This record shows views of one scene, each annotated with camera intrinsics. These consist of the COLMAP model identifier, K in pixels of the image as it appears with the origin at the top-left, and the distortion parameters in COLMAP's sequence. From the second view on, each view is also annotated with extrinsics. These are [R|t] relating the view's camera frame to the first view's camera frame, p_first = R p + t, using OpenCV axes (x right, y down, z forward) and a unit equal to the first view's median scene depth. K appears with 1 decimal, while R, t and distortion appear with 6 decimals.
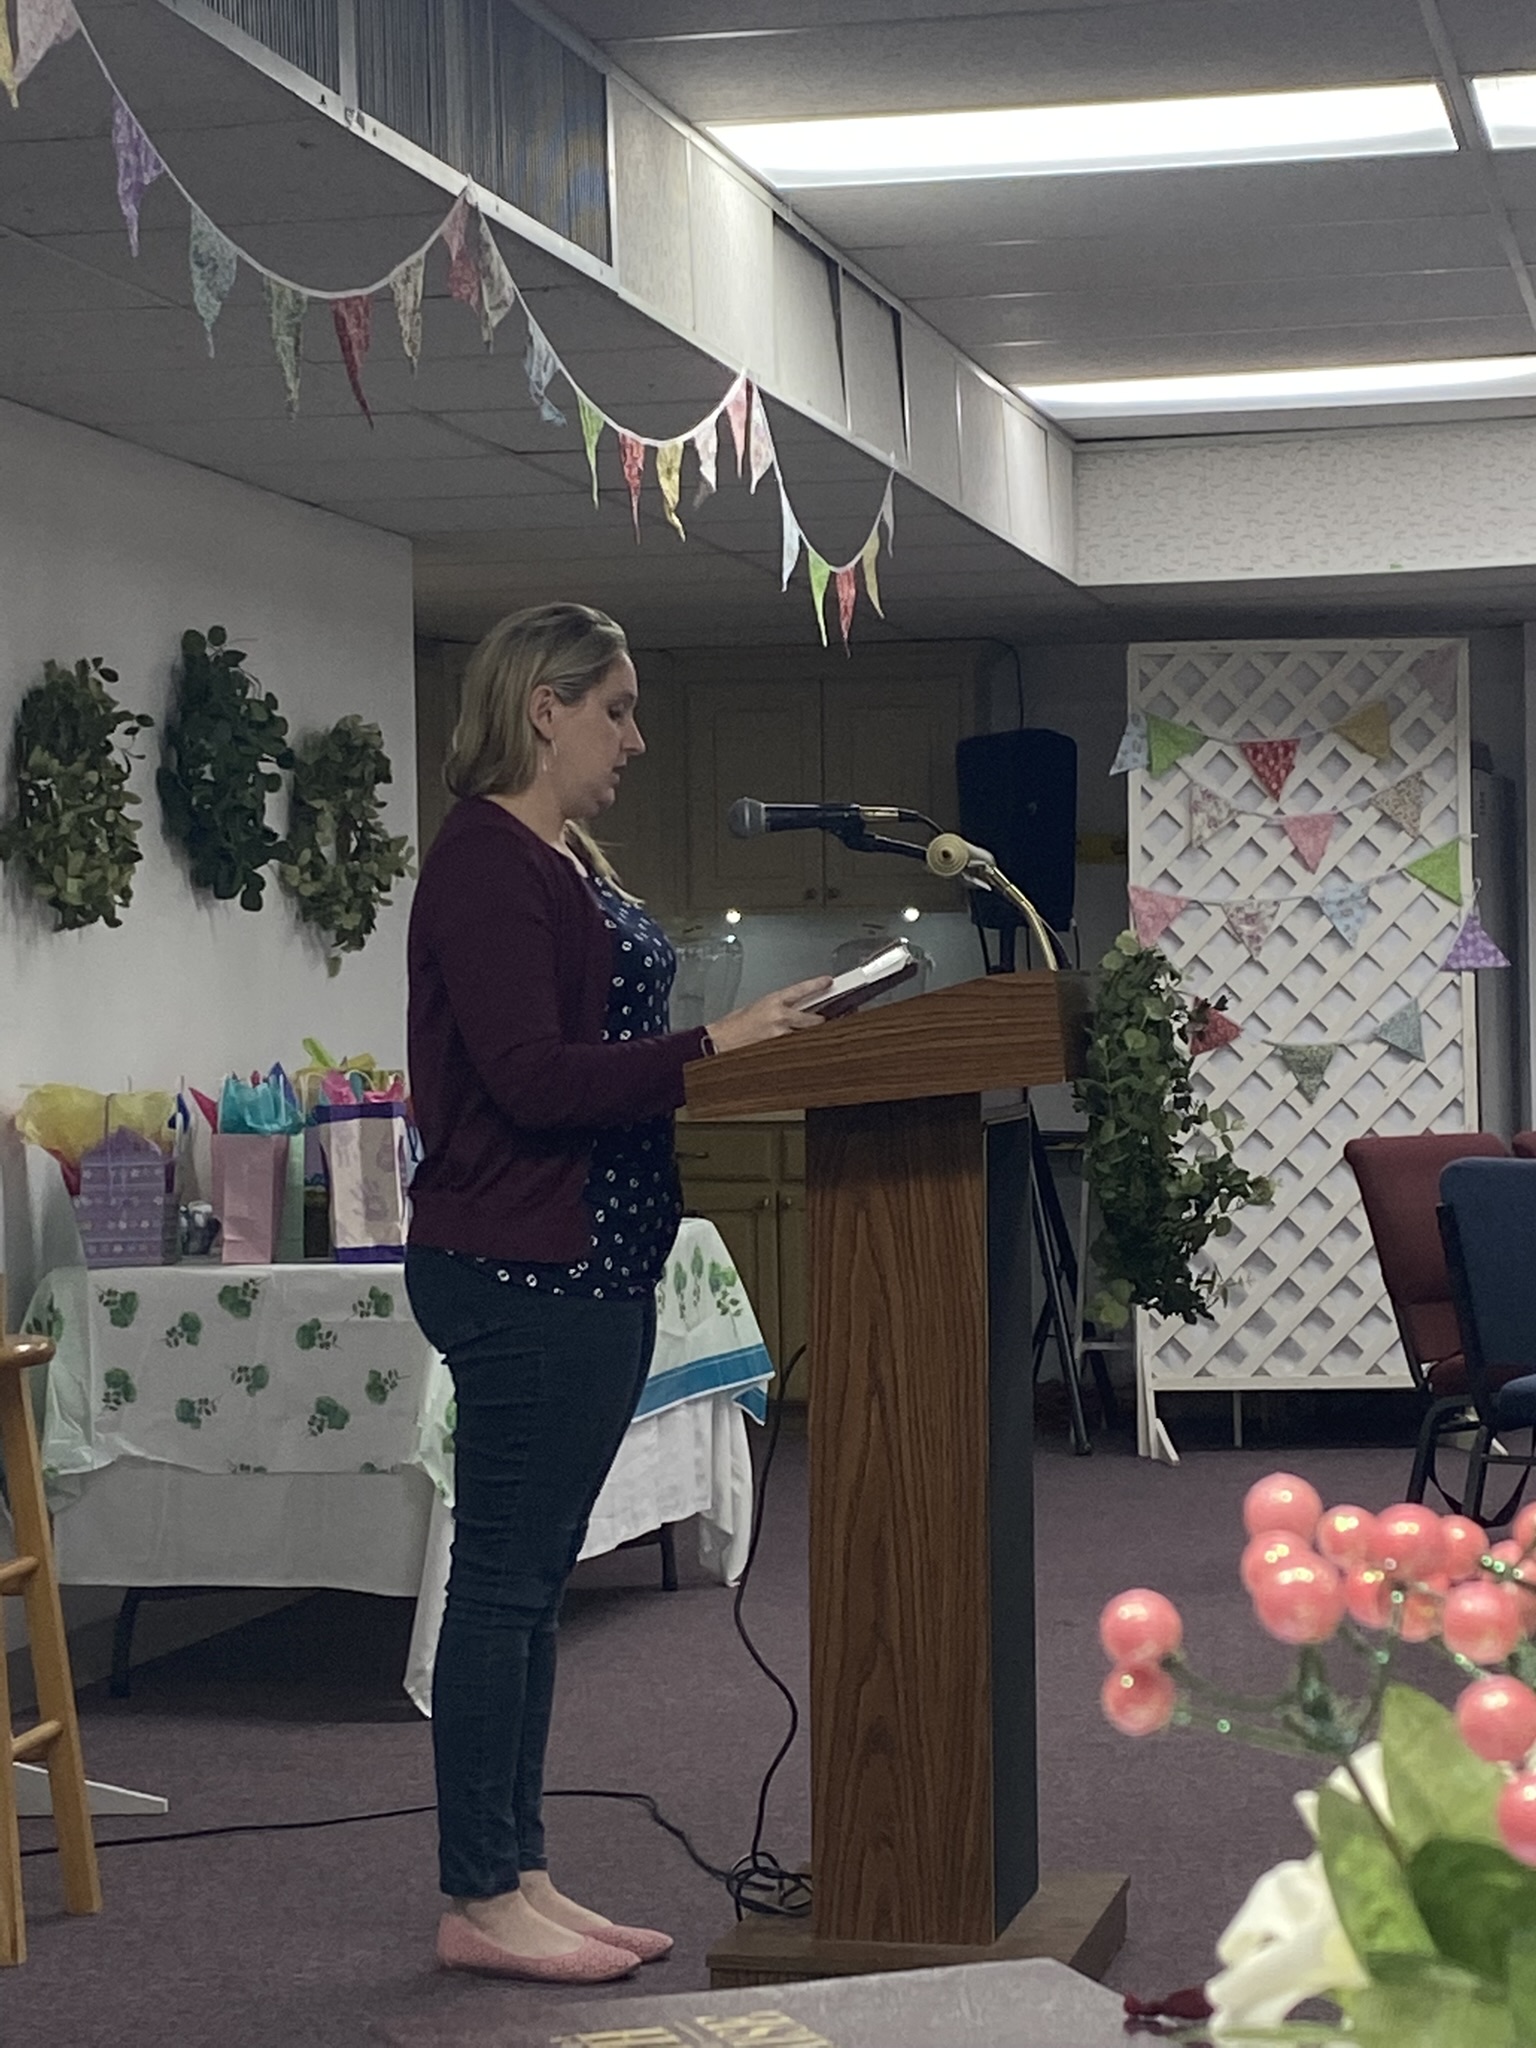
lens RADIAL K [[4499.6, 0, 768.0], [0, 4499.6, 1024.0], [0, 0, 1]] dist [0.064229, 0.218157]
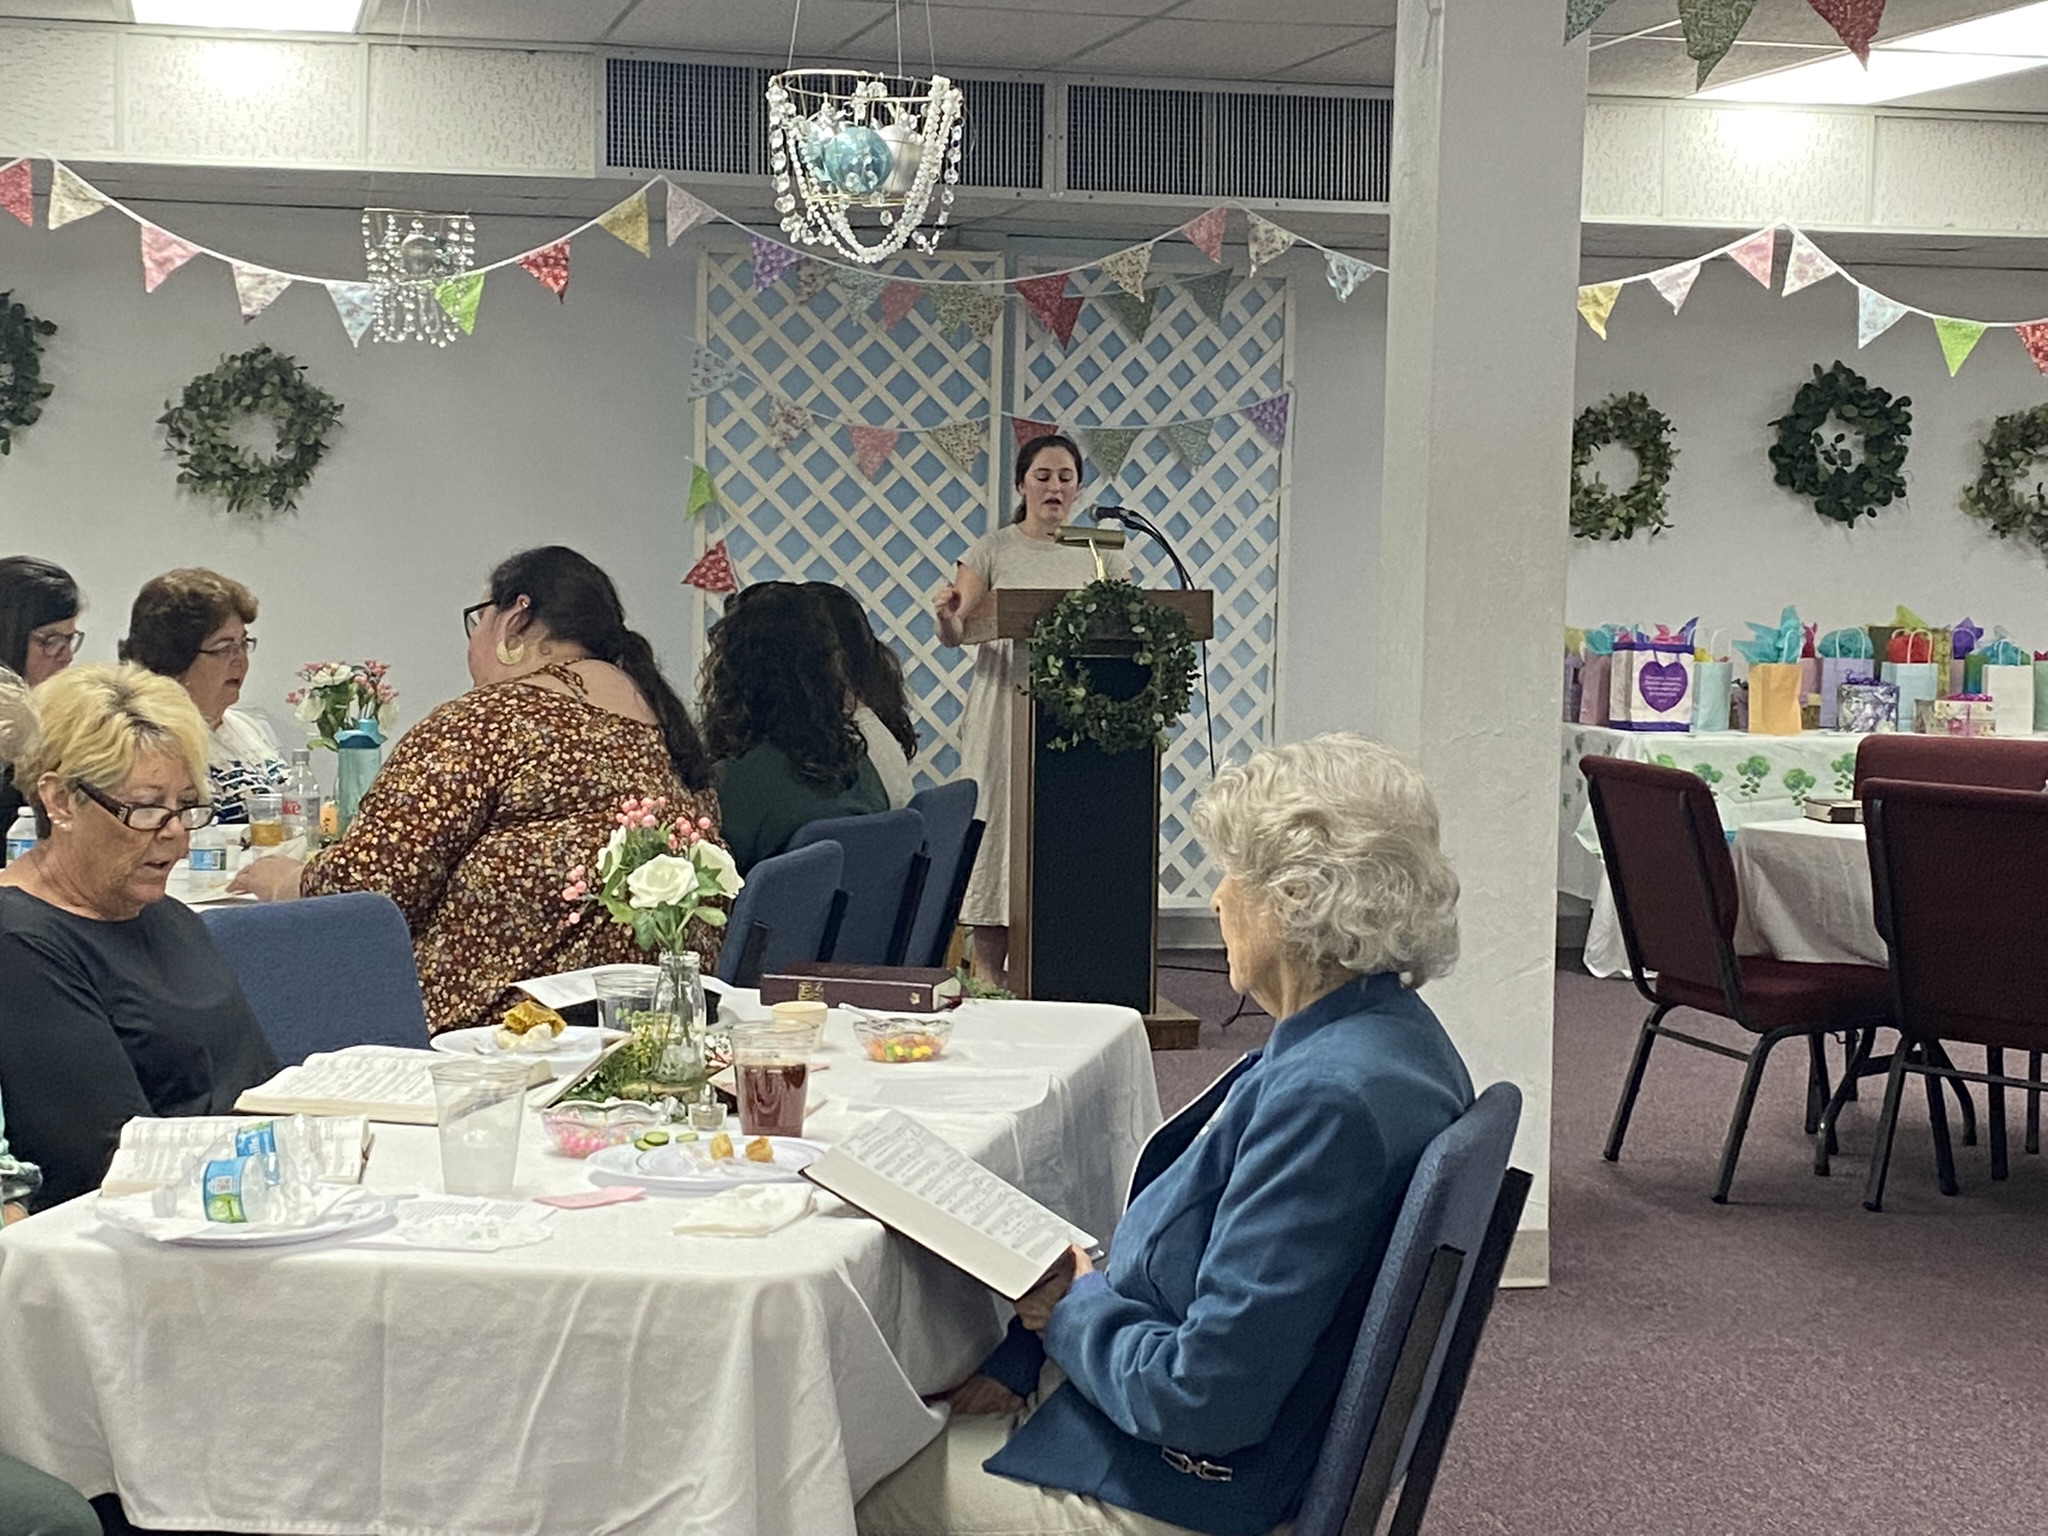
lens RADIAL K [[3611.8, 0, 990.6], [0, 3611.8, 763.1], [0, 0, 1]] dist [0.204841, -0.721565]
pose [[0.415226, 0.092212, -0.905033, 1.077450], [-0.025333, 0.995636, 0.089821, -0.055789], [0.909365, -0.014369, 0.415750, 0.147843]]
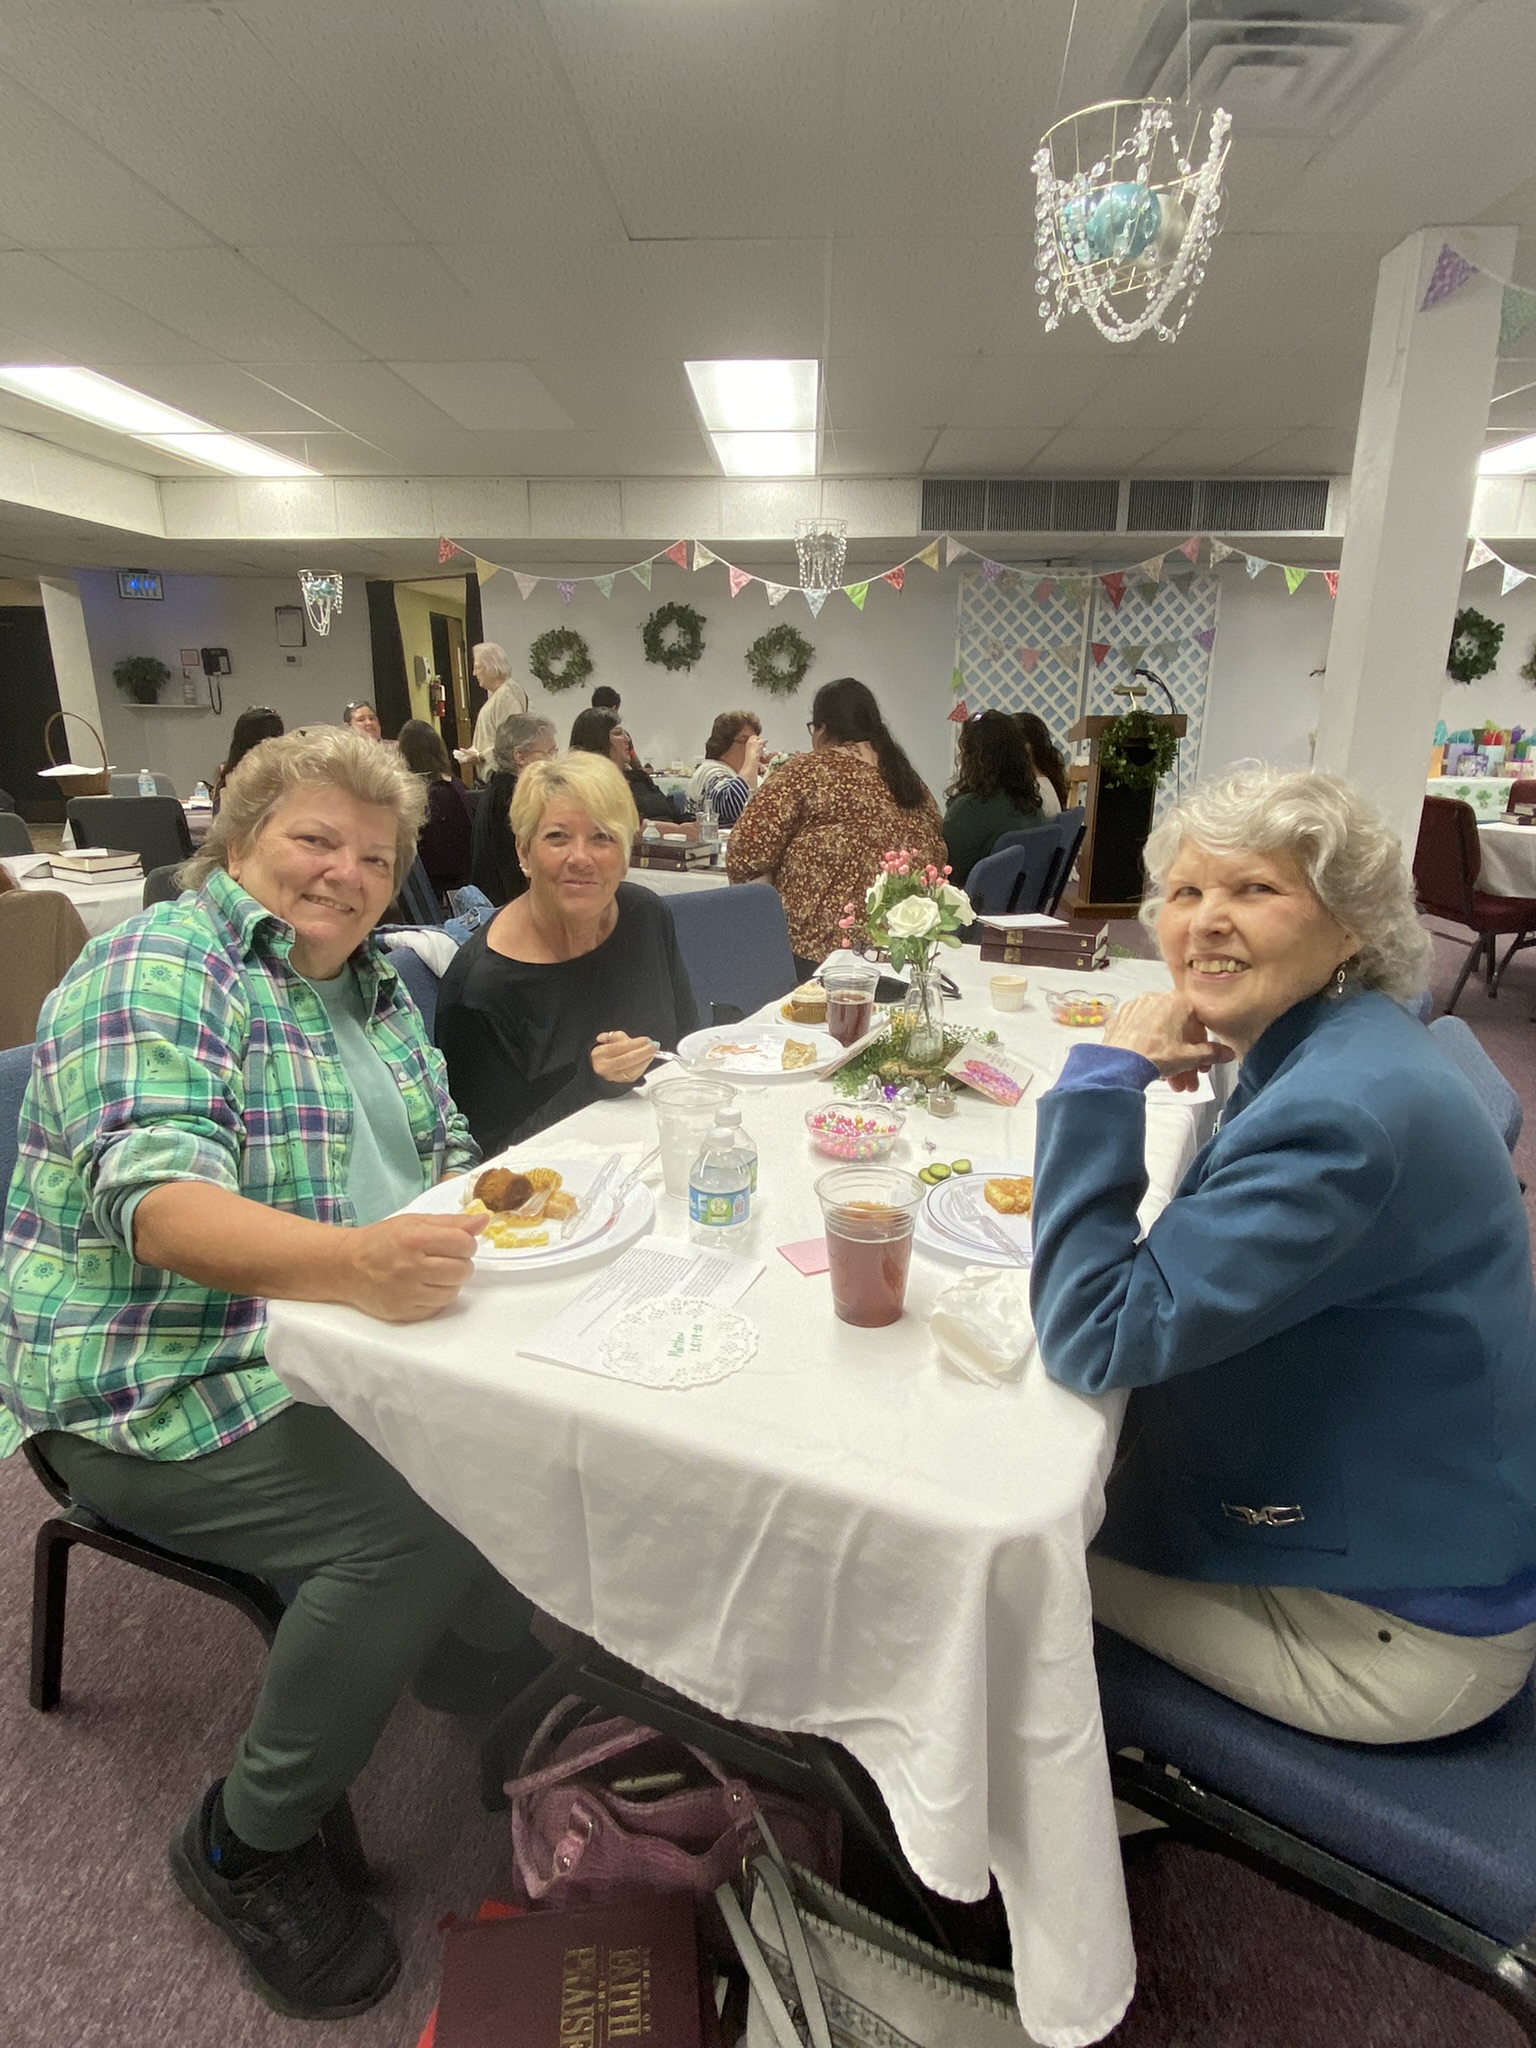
lens RADIAL K [[1078.1, 0, 781.8], [0, 1078.1, 1025.7], [0, 0, 1]] dist [0.090378, -0.113511]
pose [[0.194824, 0.299051, -0.934137, 0.794049], [-0.002079, 0.952510, 0.304499, -0.033967], [0.980836, -0.057382, 0.186194, 0.252394]]
